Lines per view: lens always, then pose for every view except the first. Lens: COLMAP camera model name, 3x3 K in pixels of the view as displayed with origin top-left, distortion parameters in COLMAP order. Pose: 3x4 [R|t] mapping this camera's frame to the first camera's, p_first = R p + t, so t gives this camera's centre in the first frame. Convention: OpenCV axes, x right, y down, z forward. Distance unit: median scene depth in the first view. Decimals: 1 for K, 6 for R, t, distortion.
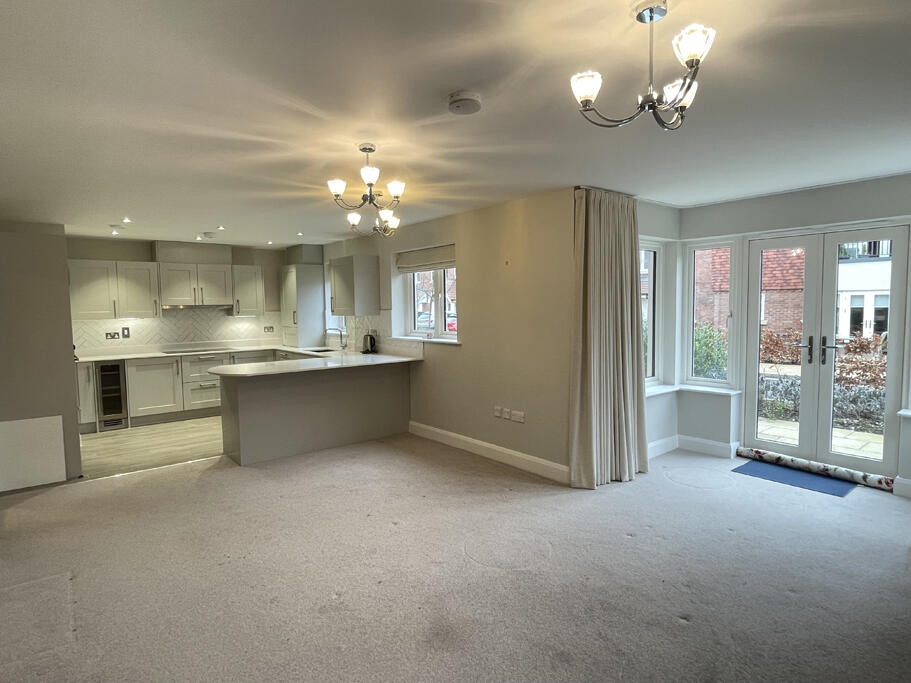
lens RADIAL K [[514.8, 0, 452.3], [0, 514.8, 341.0], [0, 0, 1]] dist [0.005524, 0.004297]
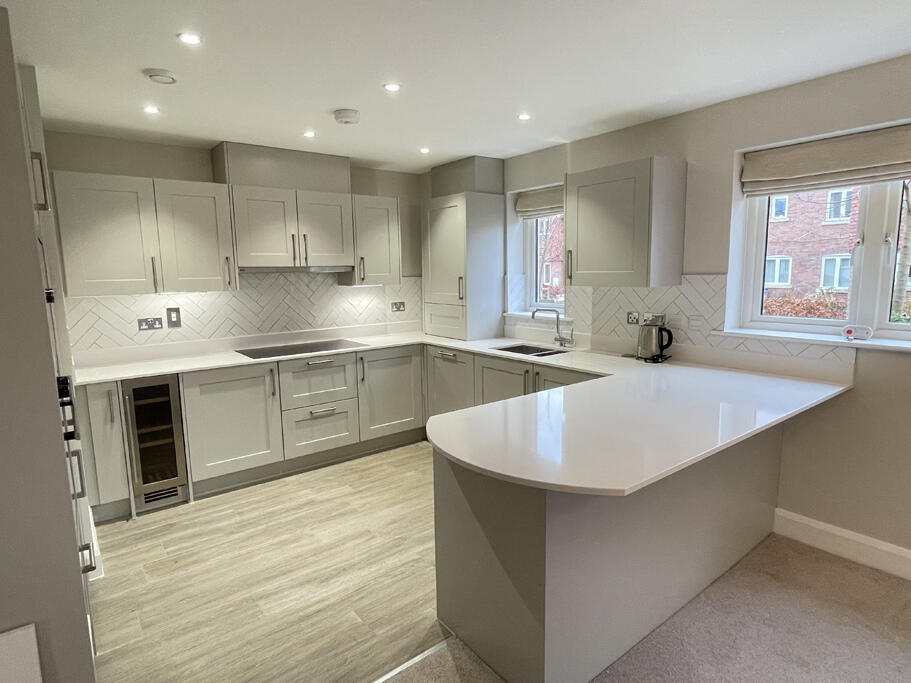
lens RADIAL K [[514.8, 0, 452.5], [0, 514.8, 340.4], [0, 0, 1]] dist [0.005524, 0.004297]
pose [[0.999806, 0.001125, -0.019659, -0.333475], [0.000277, 0.997465, 0.071165, -0.031201], [0.019689, -0.071157, 0.997271, 0.470491]]
